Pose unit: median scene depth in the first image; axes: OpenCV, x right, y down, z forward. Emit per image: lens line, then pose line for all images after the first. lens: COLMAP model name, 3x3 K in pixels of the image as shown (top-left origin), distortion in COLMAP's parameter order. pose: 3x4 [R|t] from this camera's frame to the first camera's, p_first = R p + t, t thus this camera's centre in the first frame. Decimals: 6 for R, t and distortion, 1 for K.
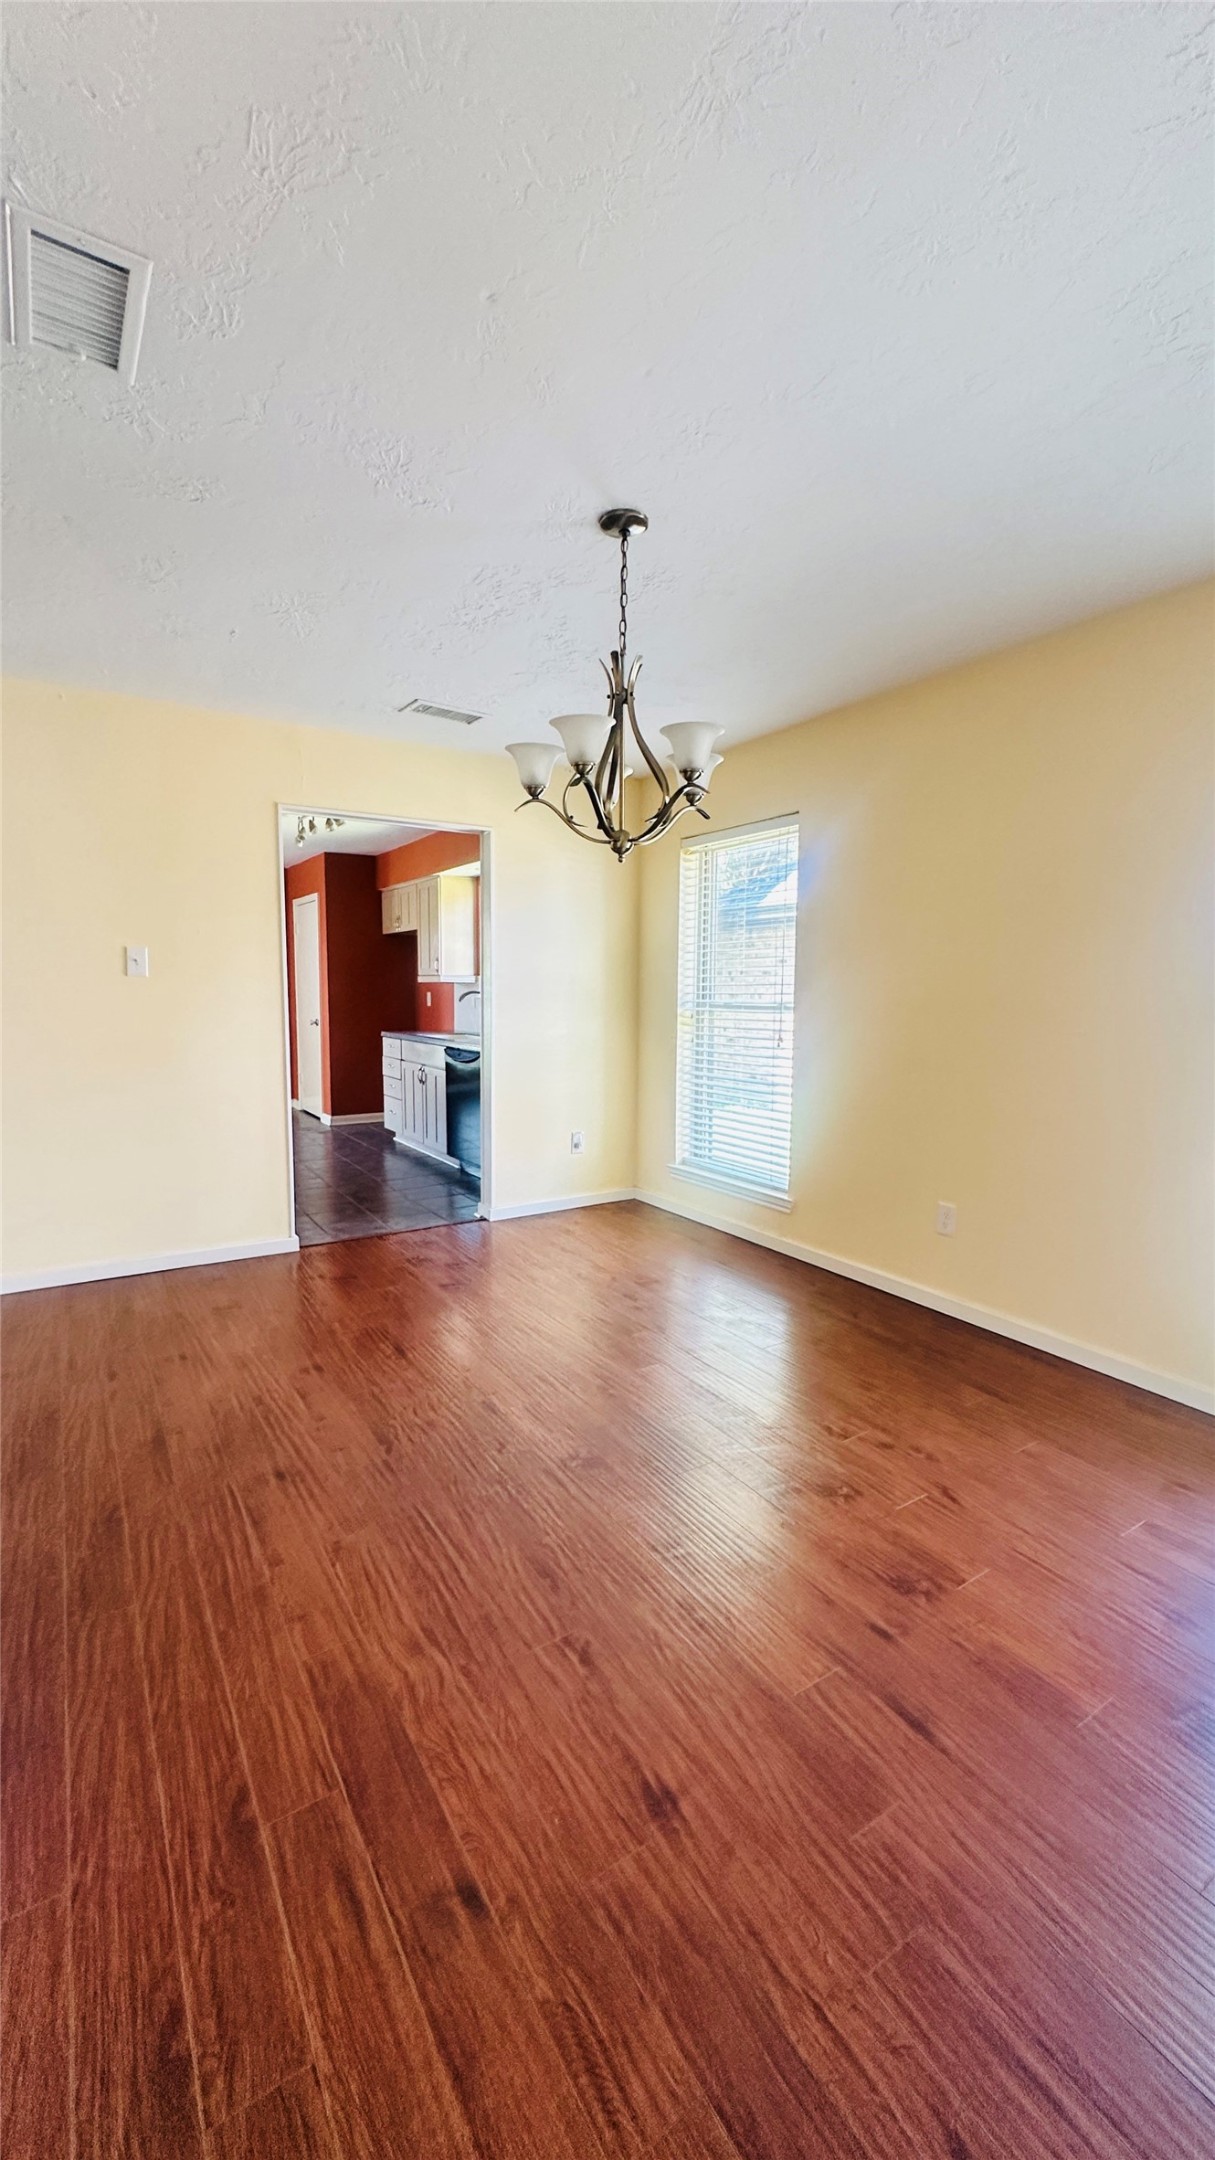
lens RADIAL K [[858.7, 0, 603.3], [0, 858.7, 1076.3], [0, 0, 1]] dist [-0.003357, 0.000779]
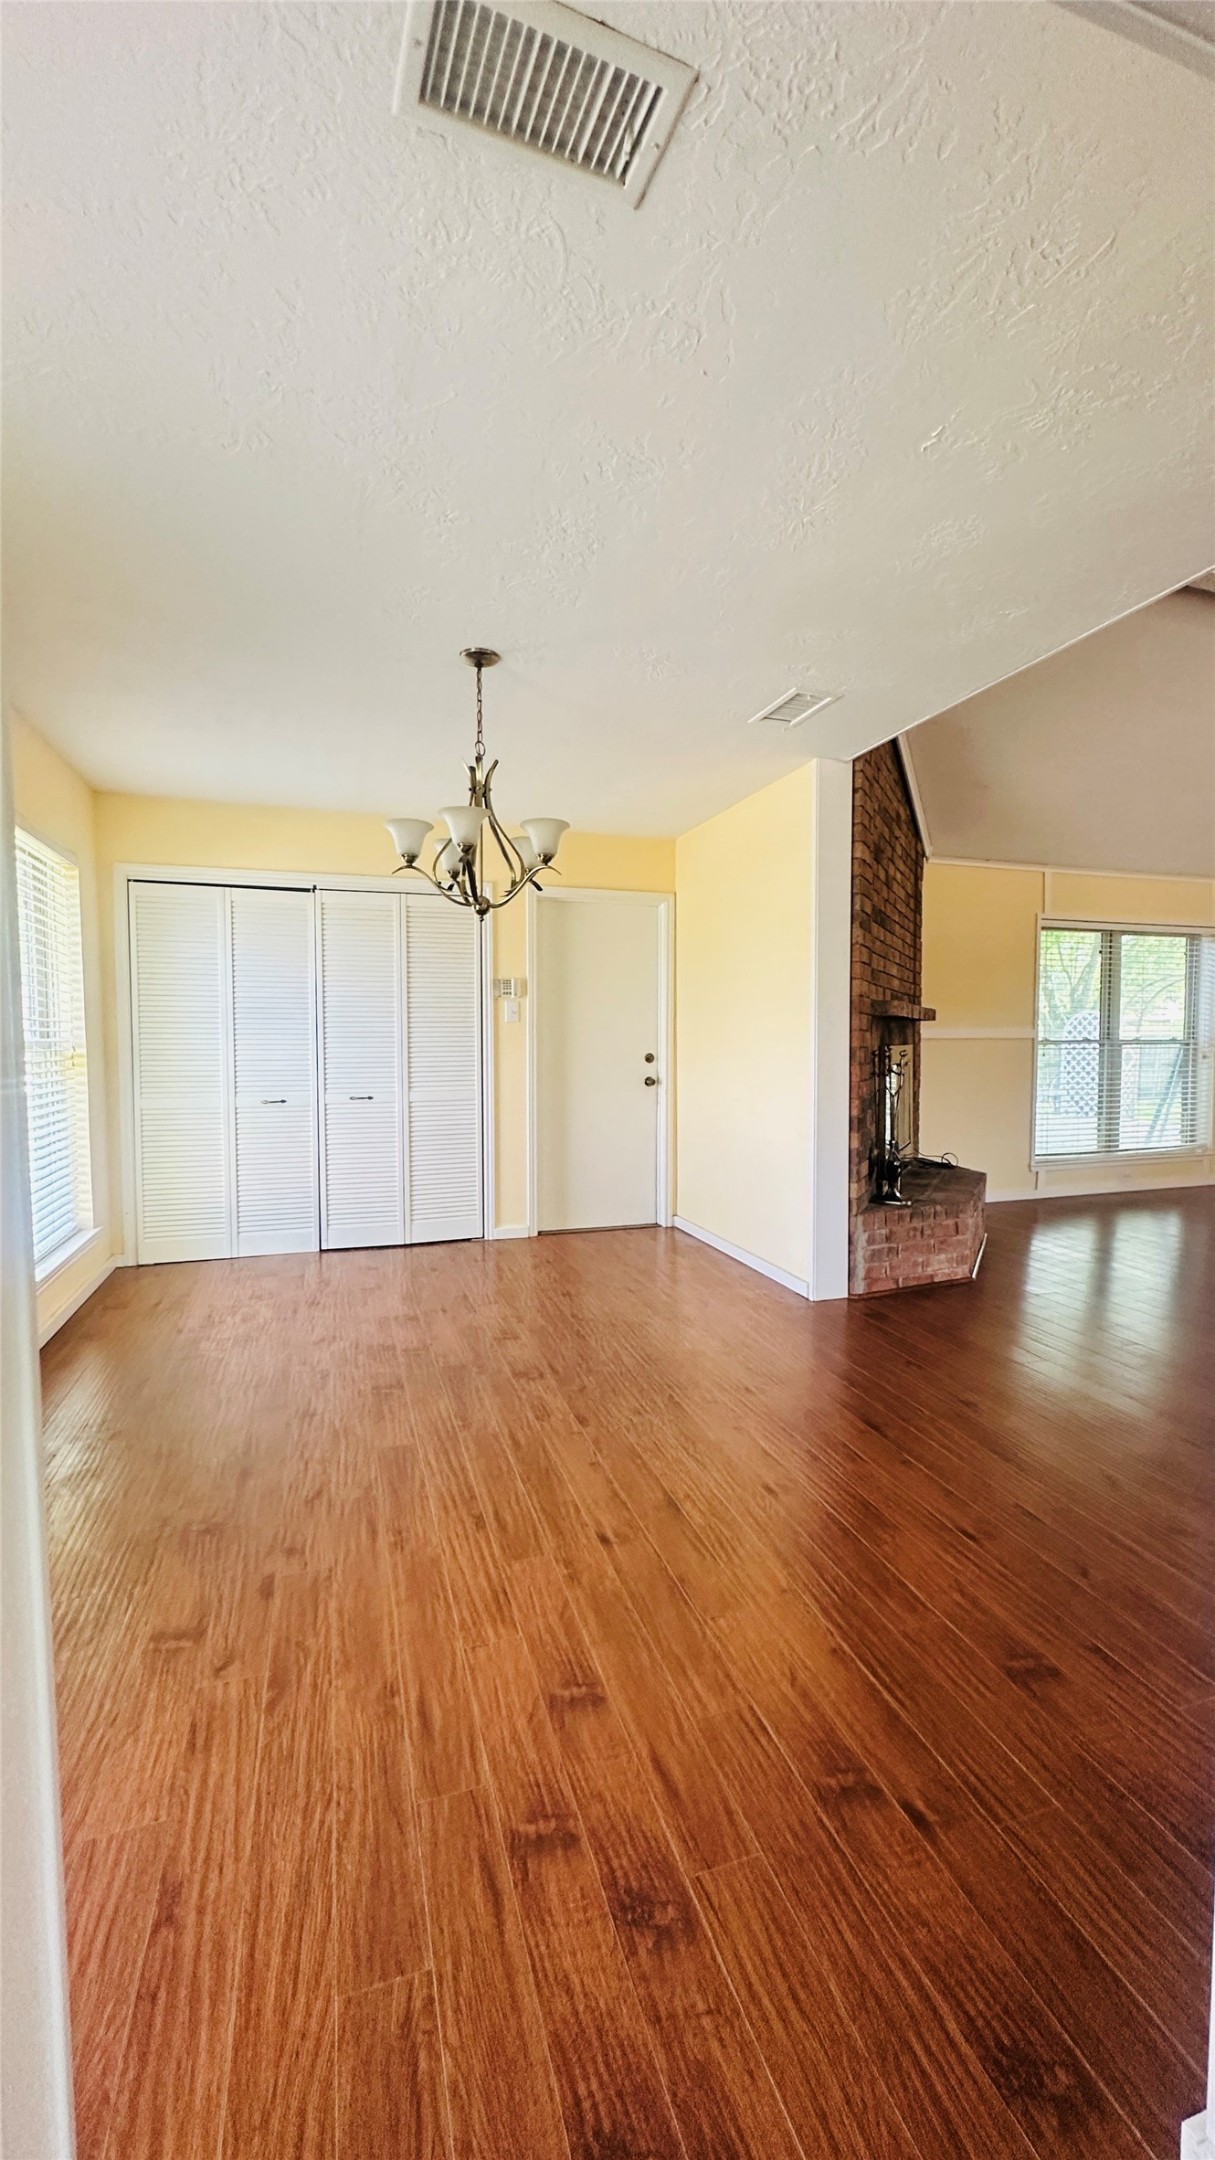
lens RADIAL K [[858.7, 0, 605.8], [0, 858.7, 1081.2], [0, 0, 1]] dist [-0.003357, 0.000779]
pose [[-0.968306, -0.019195, 0.249029, -0.174430], [0.021053, 0.987222, 0.157956, -0.080138], [-0.248879, 0.158192, -0.955528, 0.810757]]
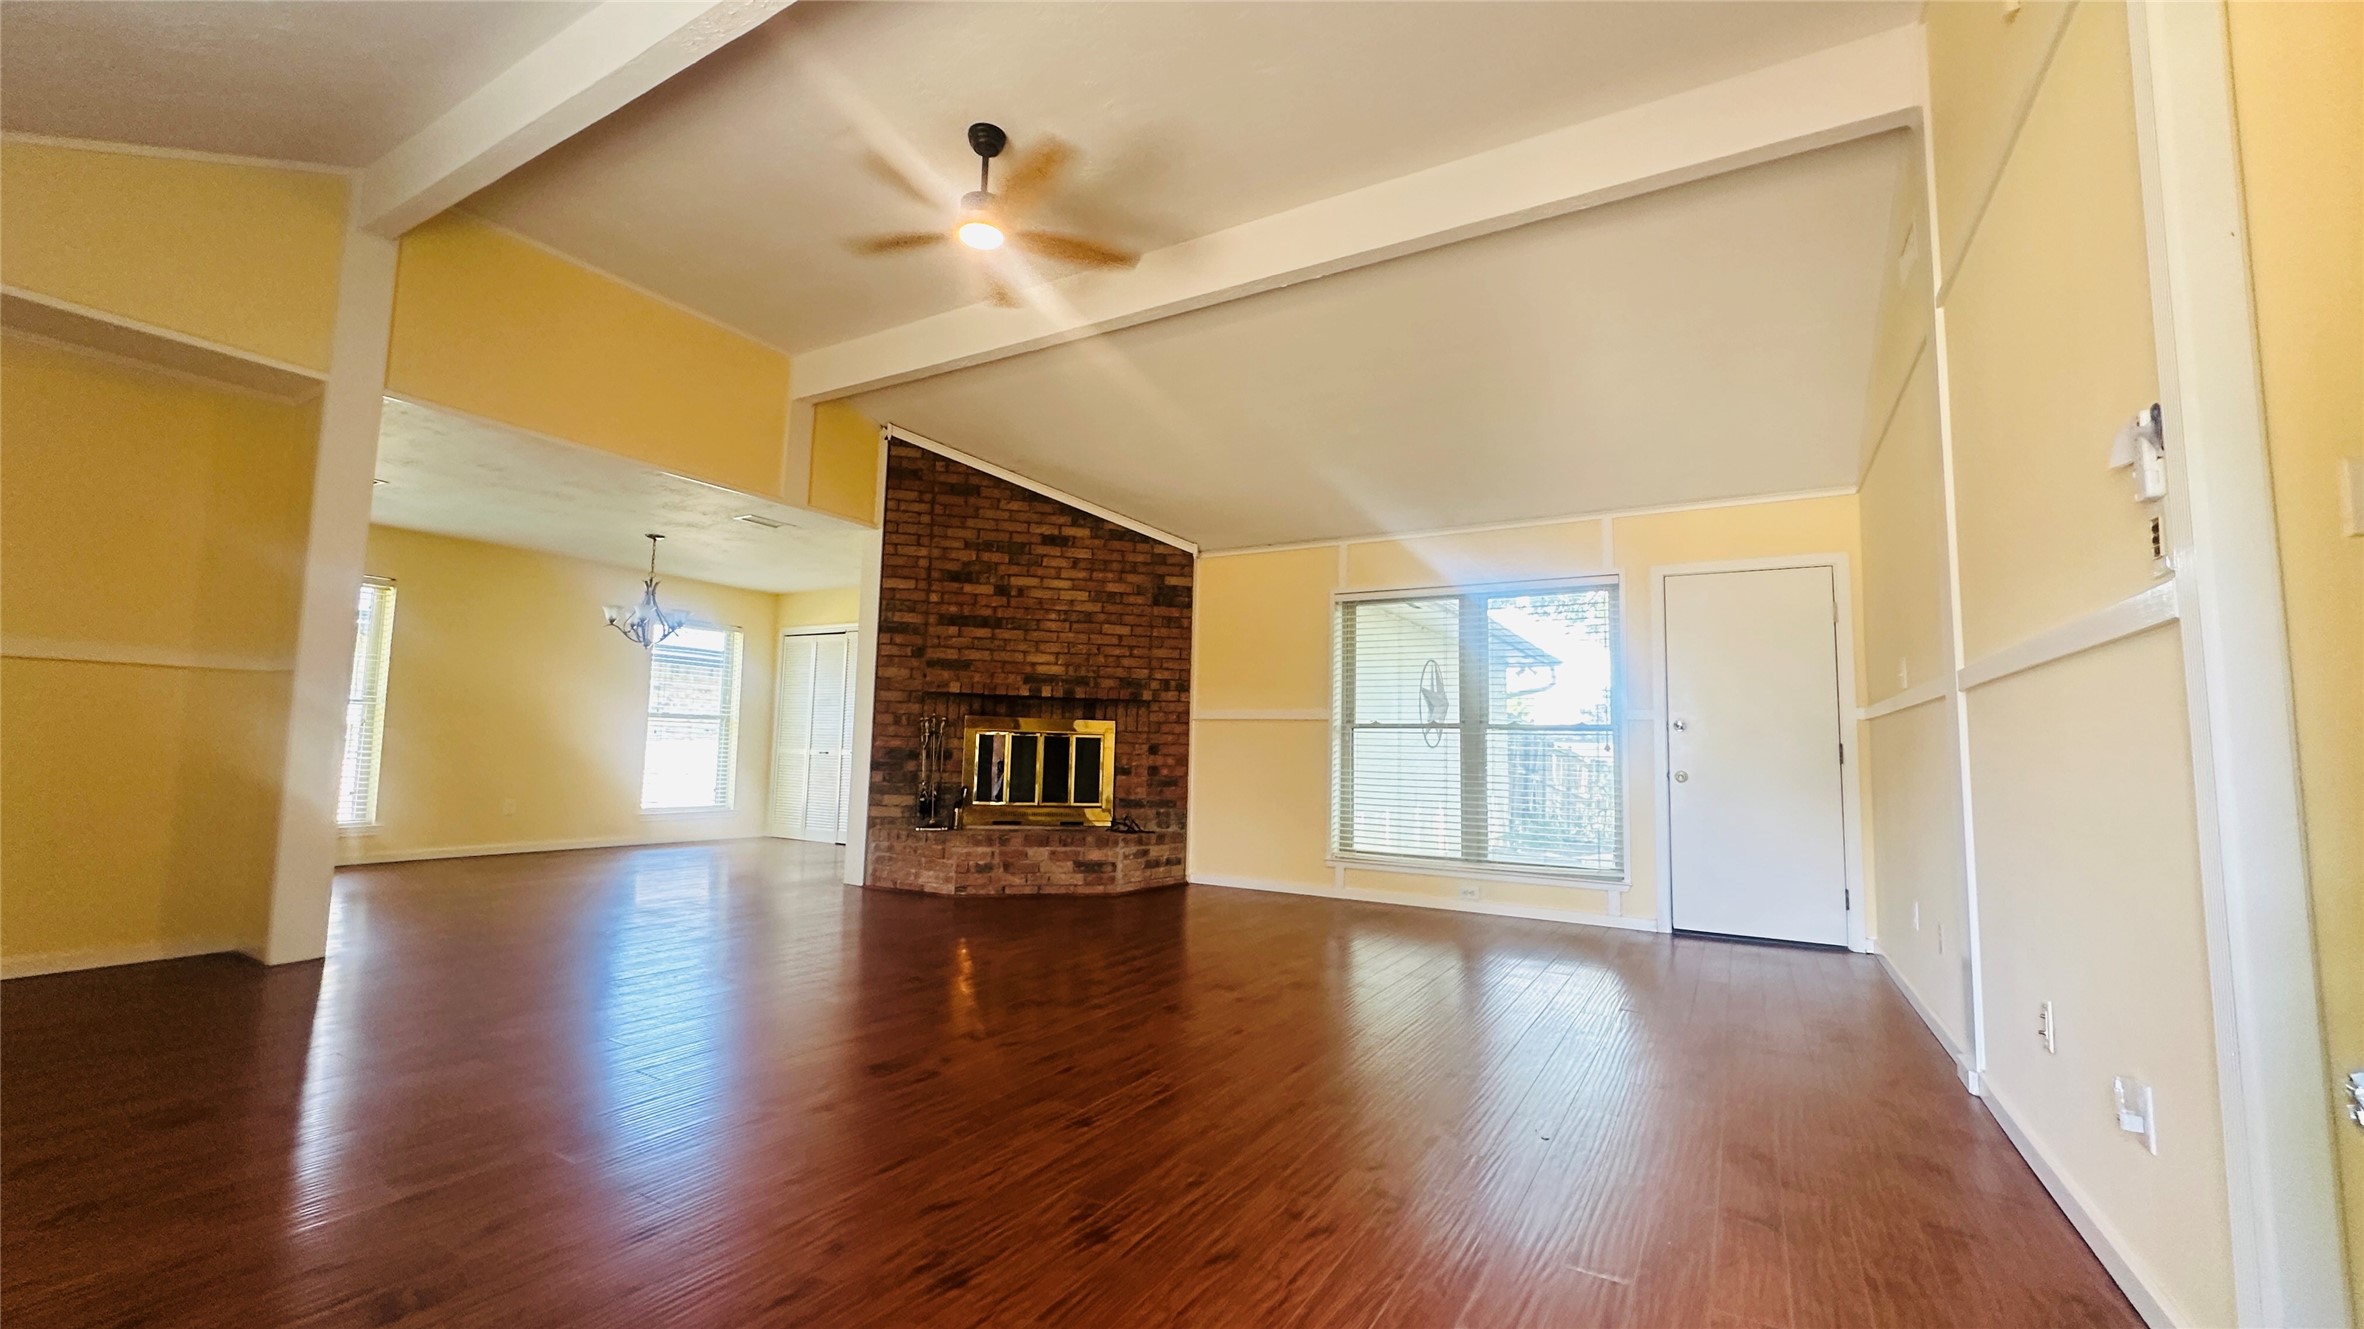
lens RADIAL K [[939.8, 0, 1182.1], [0, 939.8, 659.0], [0, 0, 1]] dist [-0.003357, 0.000779]
pose [[-0.447271, 0.071224, 0.891558, -1.283945], [0.066889, 0.996696, -0.046067, 0.011722], [-0.891894, 0.039031, -0.450557, 0.309925]]
